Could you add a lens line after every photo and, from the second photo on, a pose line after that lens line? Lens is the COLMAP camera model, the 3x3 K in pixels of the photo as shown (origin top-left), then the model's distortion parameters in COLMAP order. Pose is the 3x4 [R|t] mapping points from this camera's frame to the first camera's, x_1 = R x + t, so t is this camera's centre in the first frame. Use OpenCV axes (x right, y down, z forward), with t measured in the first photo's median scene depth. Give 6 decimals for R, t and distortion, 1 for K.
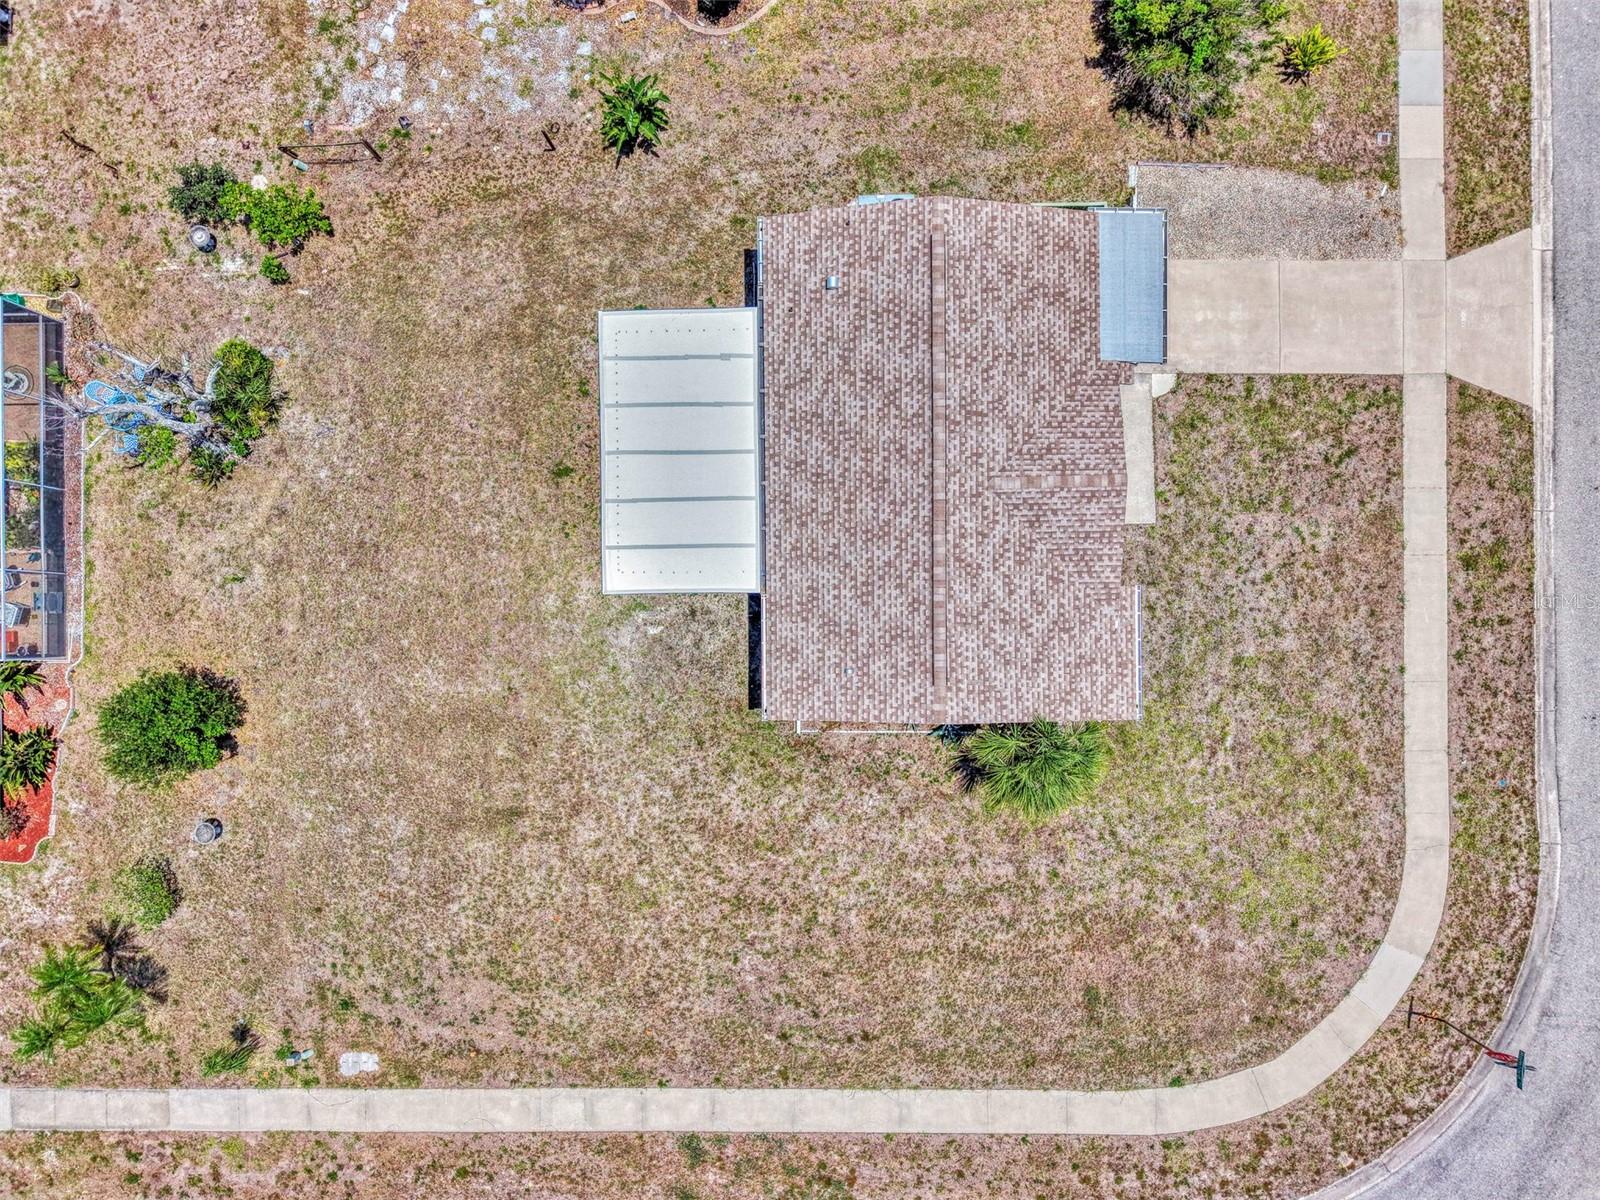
lens RADIAL K [[1033.5, 0, 809.3], [0, 1033.5, 605.5], [0, 0, 1]] dist [0.018991, -0.014834]
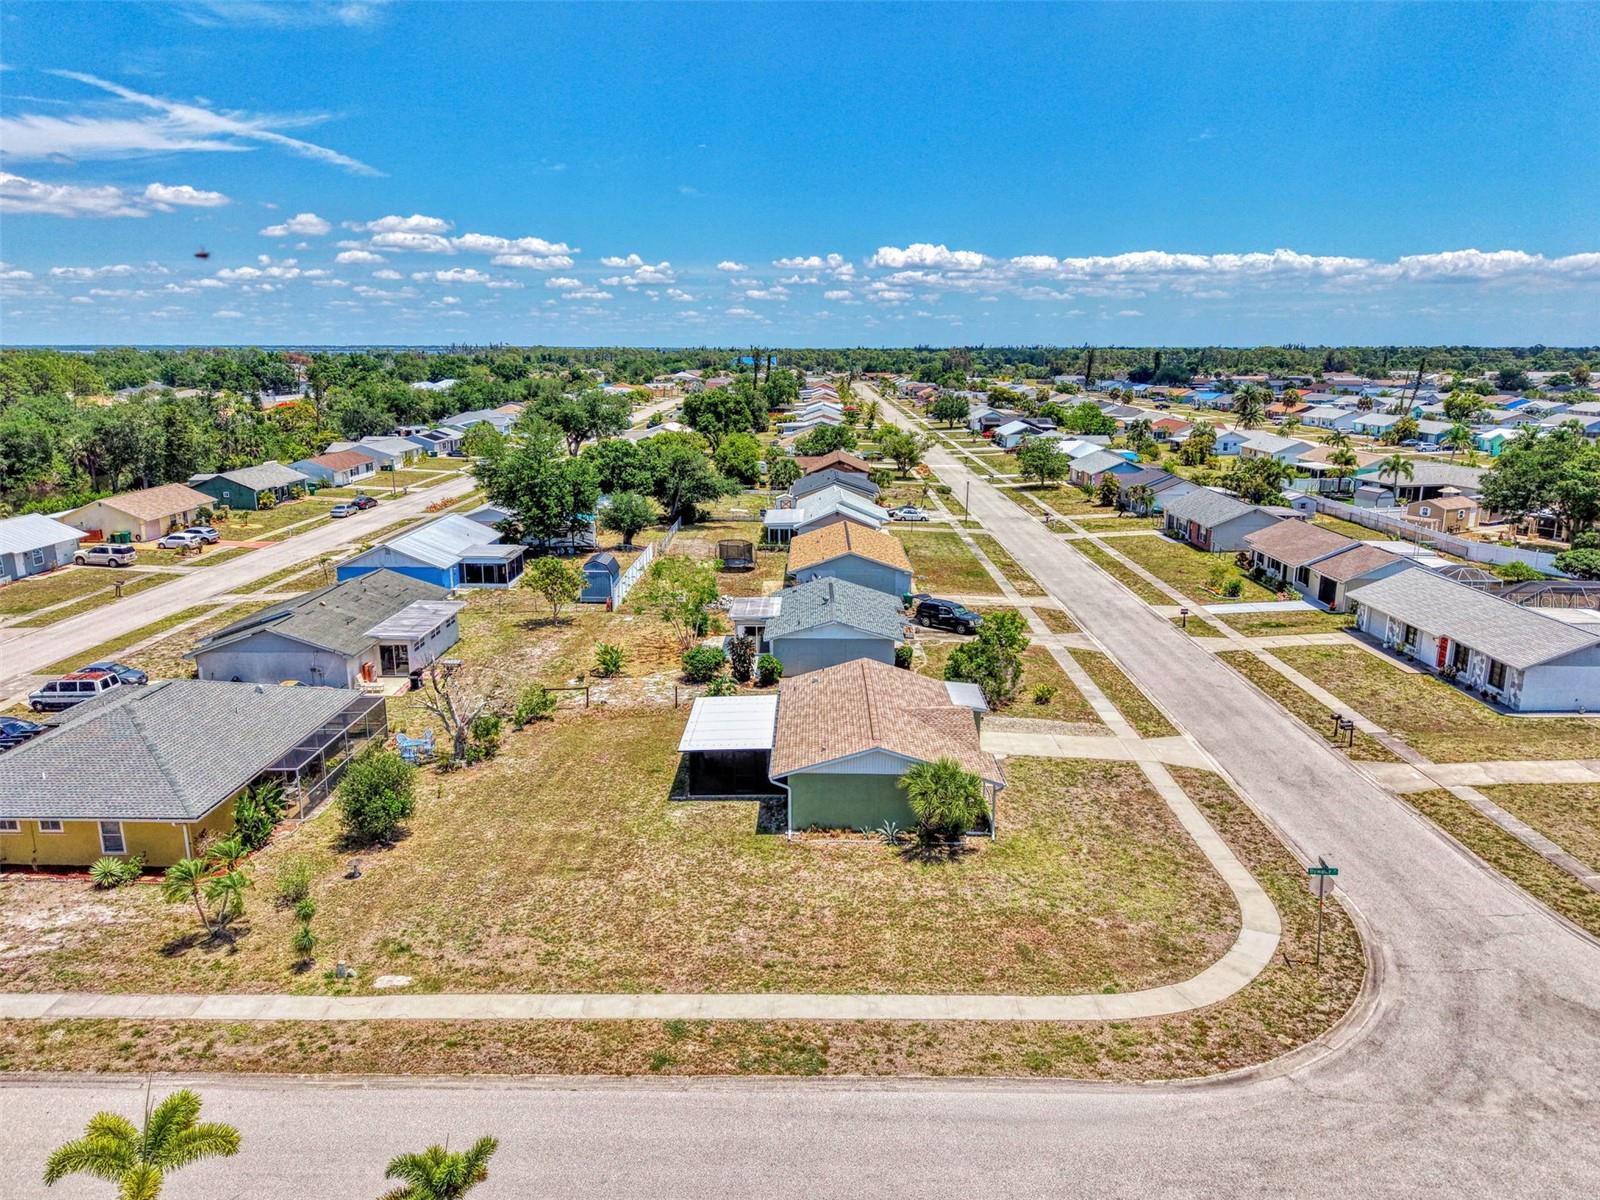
lens RADIAL K [[1076.0, 0, 805.1], [0, 1076.0, 614.1], [0, 0, 1]] dist [0.017295, -0.013413]
pose [[0.999437, 0.031689, -0.011049, 0.018790], [-0.018627, 0.249941, -0.968082, 1.512209], [-0.027916, 0.967742, 0.250391, 0.309198]]
